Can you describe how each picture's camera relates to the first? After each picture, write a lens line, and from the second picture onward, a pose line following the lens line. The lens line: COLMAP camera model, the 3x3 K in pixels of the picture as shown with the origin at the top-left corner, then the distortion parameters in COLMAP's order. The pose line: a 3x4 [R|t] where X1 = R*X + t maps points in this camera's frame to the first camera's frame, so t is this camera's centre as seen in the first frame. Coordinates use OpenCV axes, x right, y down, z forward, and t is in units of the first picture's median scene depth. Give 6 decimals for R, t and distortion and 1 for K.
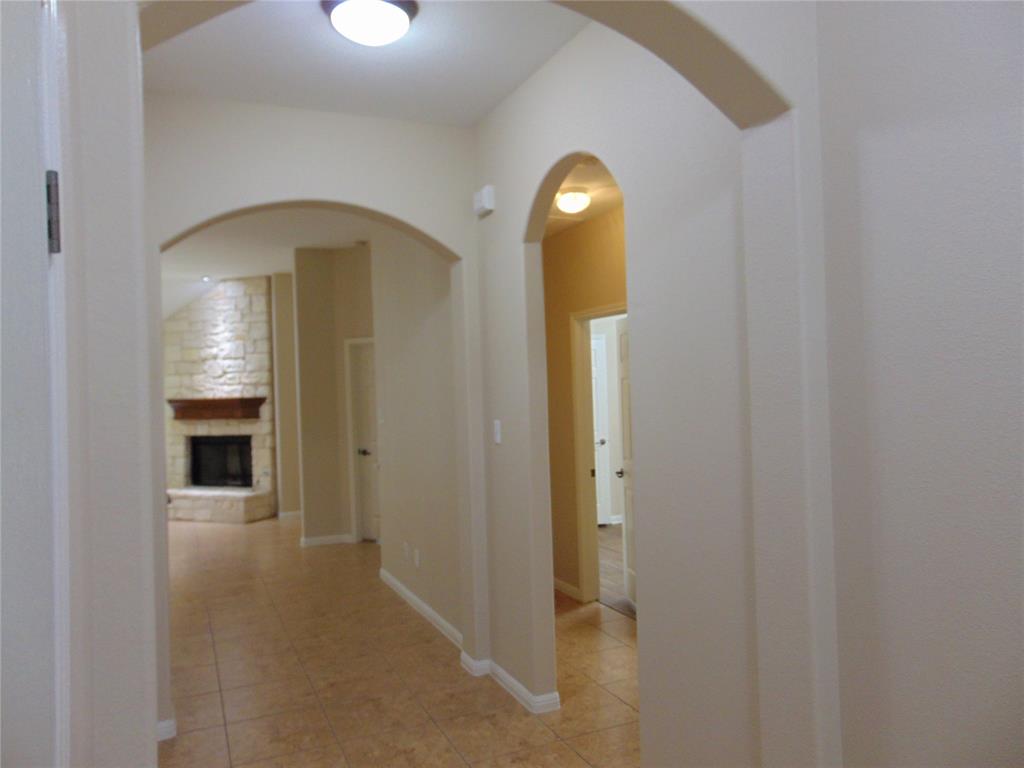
lens RADIAL K [[773.8, 0, 515.8], [0, 773.8, 381.9], [0, 0, 1]] dist [-0.019637, 0.069539]
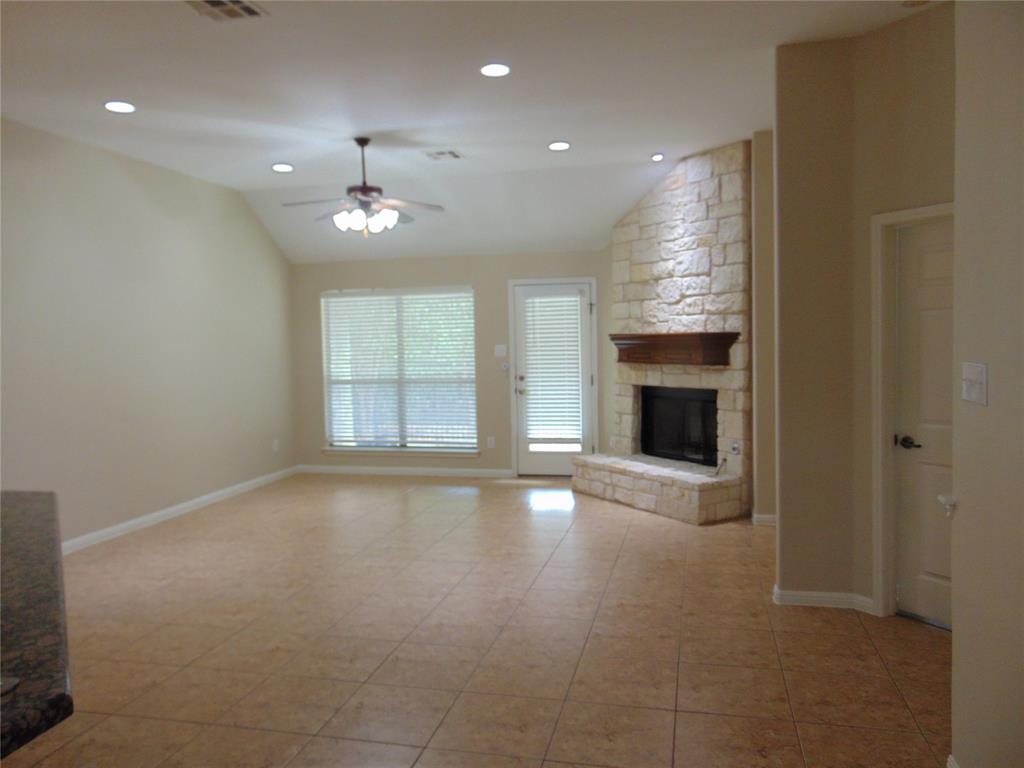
lens RADIAL K [[773.8, 0, 517.1], [0, 773.8, 380.2], [0, 0, 1]] dist [-0.019637, 0.069539]
pose [[0.795968, 0.046529, -0.603548, -0.079368], [-0.003689, 0.997396, 0.072027, 0.013554], [0.605327, -0.055105, 0.794067, 0.373361]]
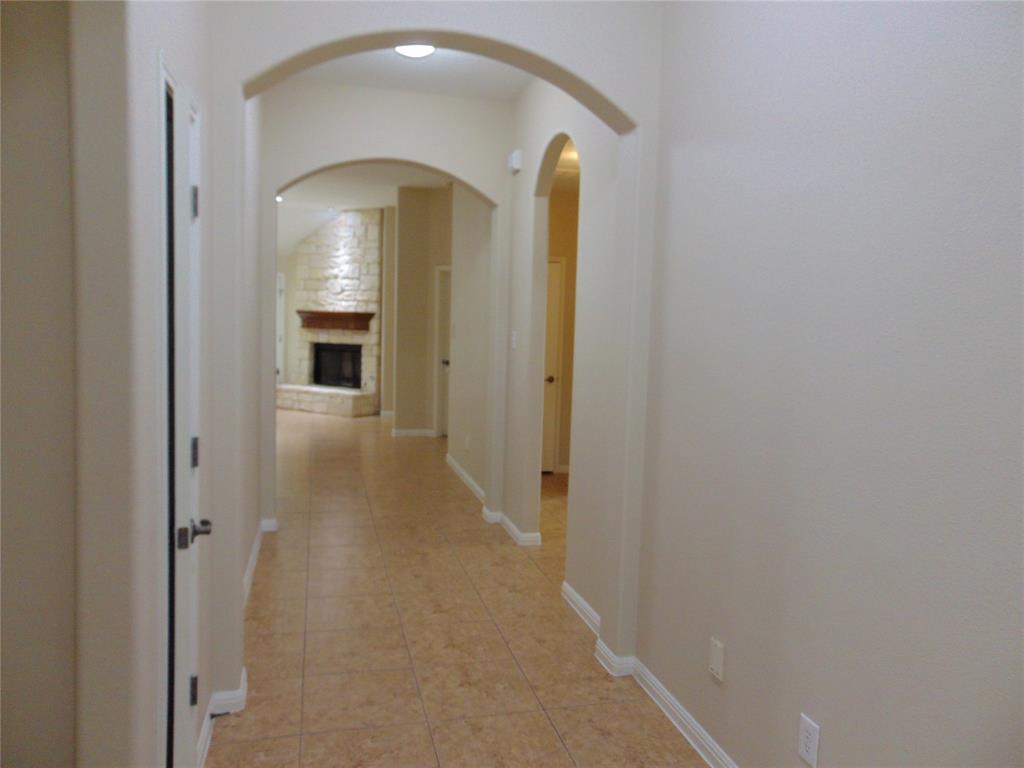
lens RADIAL K [[773.8, 0, 513.9], [0, 773.8, 380.5], [0, 0, 1]] dist [-0.019637, 0.069539]
pose [[0.984052, 0.072877, -0.162268, 0.082324], [-0.059459, 0.994513, 0.086070, 0.007951], [0.167650, -0.075049, 0.982986, -0.126638]]
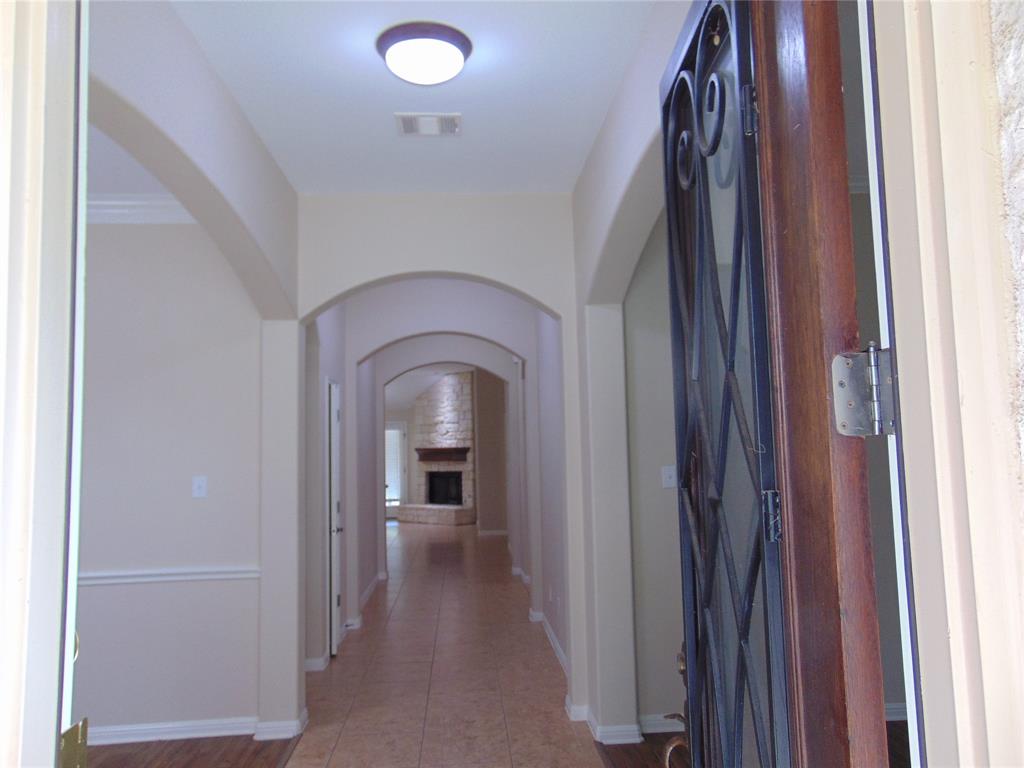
lens RADIAL K [[773.8, 0, 516.0], [0, 773.8, 386.3], [0, 0, 1]] dist [-0.019637, 0.069539]
pose [[0.941048, -0.018304, -0.337777, 0.304062], [-0.003754, 0.997908, -0.064535, -0.003495], [0.338252, 0.061998, 0.939011, -0.466901]]
